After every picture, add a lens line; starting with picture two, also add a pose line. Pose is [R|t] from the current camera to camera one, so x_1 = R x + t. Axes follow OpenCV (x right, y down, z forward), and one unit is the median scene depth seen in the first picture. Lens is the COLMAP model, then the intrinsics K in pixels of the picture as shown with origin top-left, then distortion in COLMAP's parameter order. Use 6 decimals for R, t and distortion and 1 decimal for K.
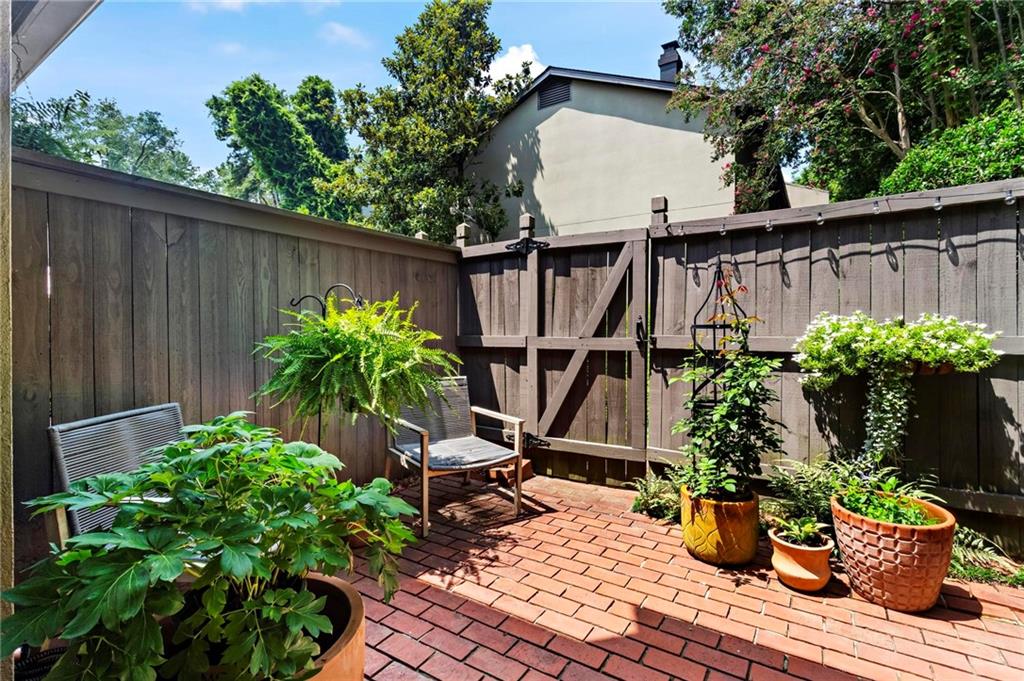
lens RADIAL K [[486.0, 0, 511.0], [0, 486.0, 336.6], [0, 0, 1]] dist [-0.004805, 0.000067]
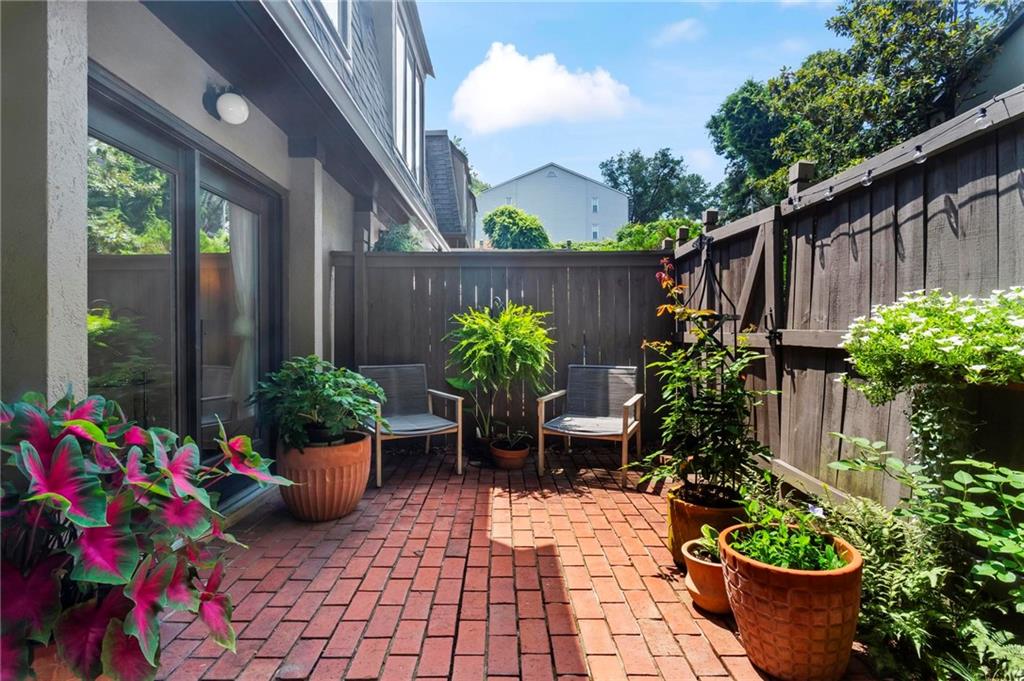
lens RADIAL K [[486.0, 0, 507.7], [0, 486.0, 341.1], [0, 0, 1]] dist [-0.004805, 0.000067]
pose [[0.558333, 0.012728, -0.829519, 0.756151], [-0.006592, 0.999919, 0.010906, 0.011201], [0.829591, -0.000621, 0.558372, 0.125242]]
